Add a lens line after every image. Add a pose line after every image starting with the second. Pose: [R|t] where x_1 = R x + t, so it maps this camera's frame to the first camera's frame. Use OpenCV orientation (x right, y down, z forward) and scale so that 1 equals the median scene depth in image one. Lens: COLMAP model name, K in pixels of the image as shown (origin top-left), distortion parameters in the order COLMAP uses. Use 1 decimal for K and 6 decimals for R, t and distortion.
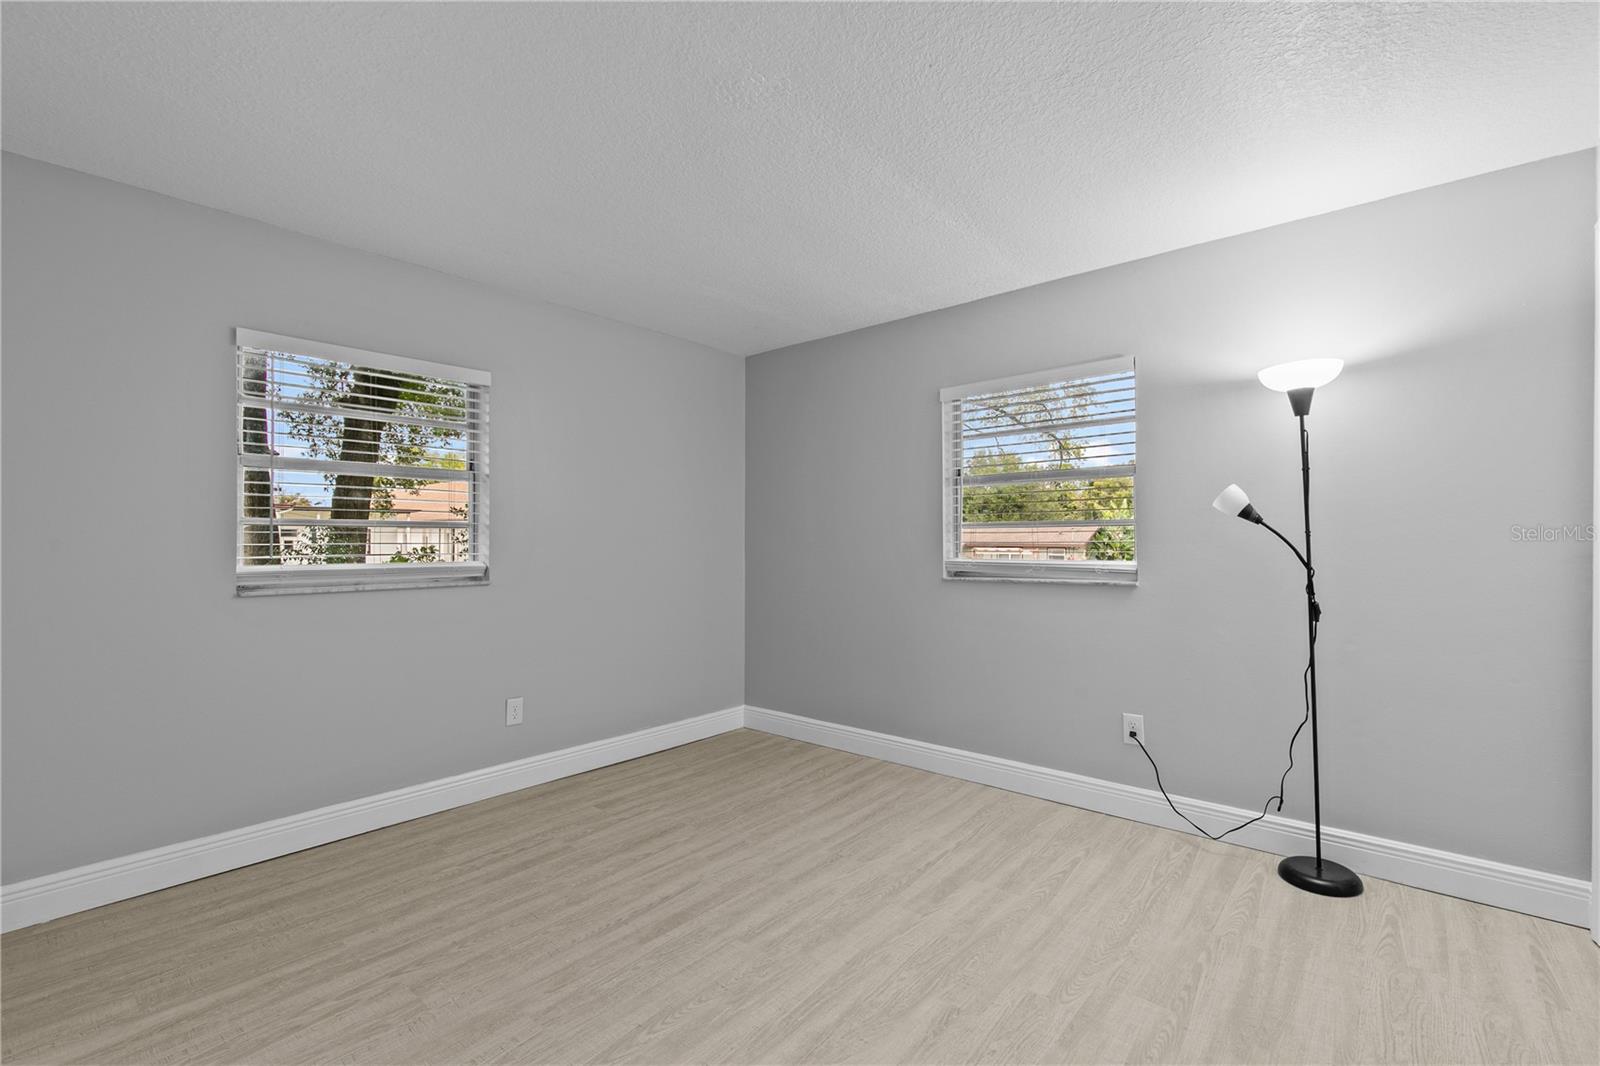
lens RADIAL K [[721.7, 0, 811.3], [0, 721.7, 534.8], [0, 0, 1]] dist [0.007311, -0.000803]
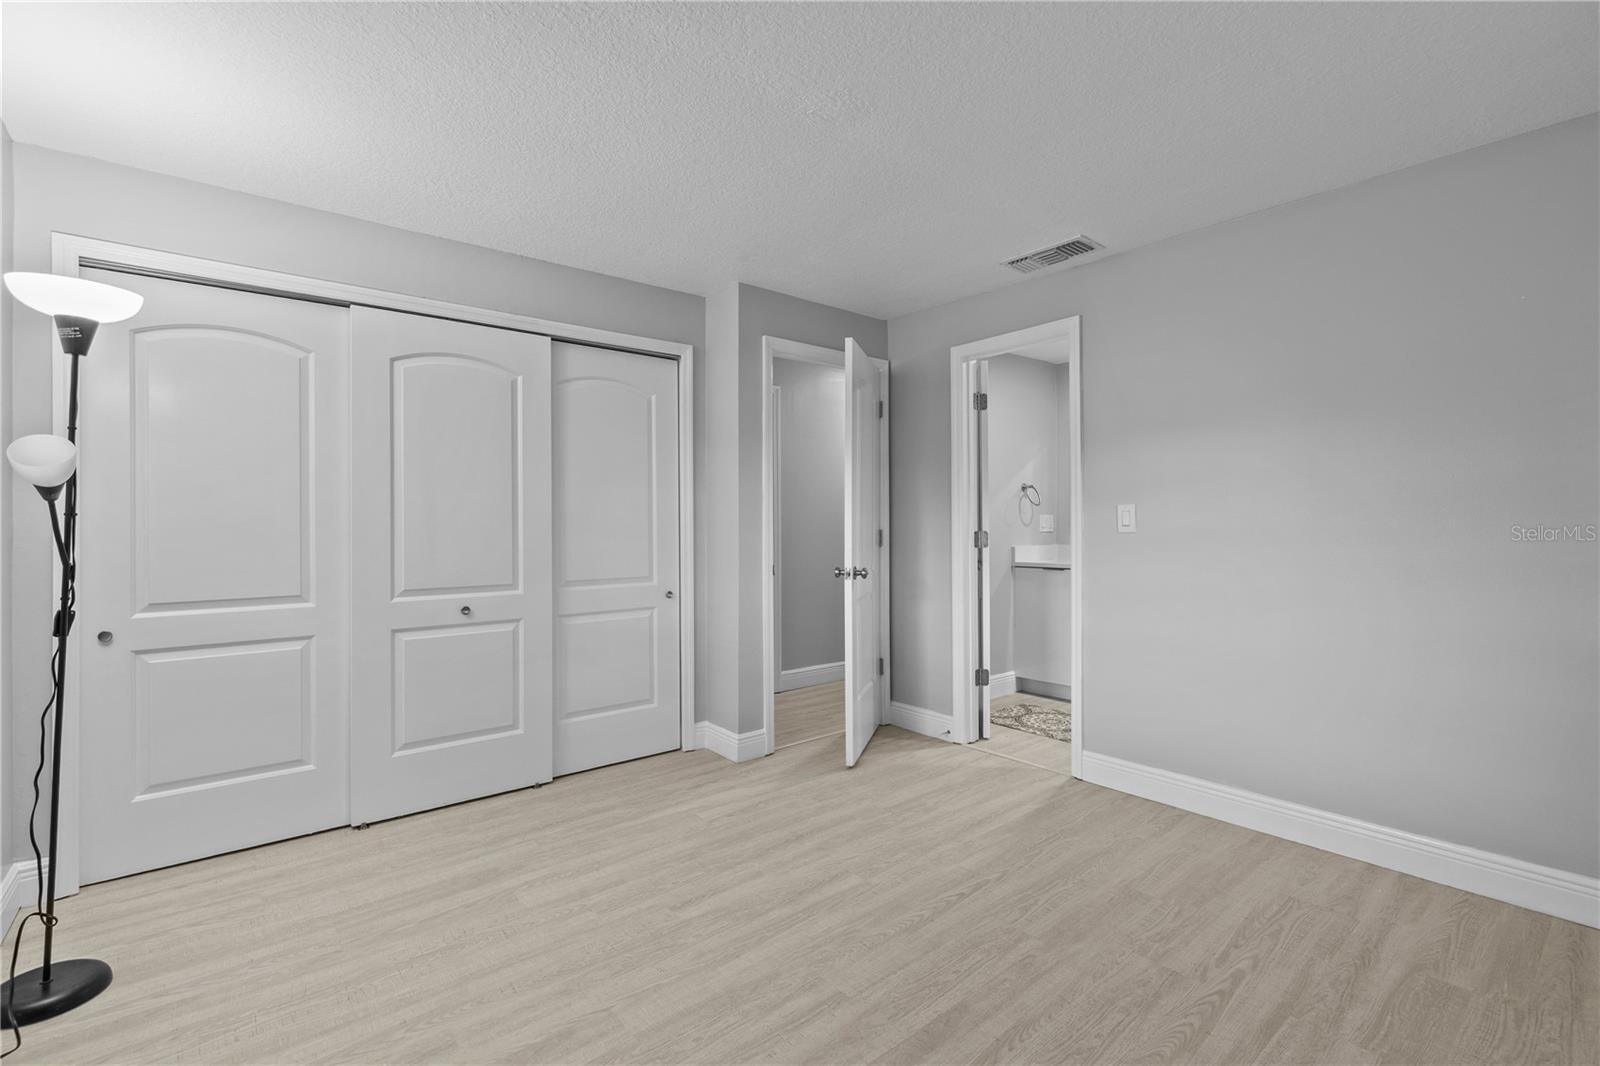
lens RADIAL K [[721.7, 0, 808.1], [0, 721.7, 526.9], [0, 0, 1]] dist [0.007311, -0.000803]
pose [[-0.983875, 0.005121, 0.178784, -0.223698], [0.003827, 0.999964, -0.007583, 0.020846], [-0.178817, -0.006777, -0.983859, 1.977497]]
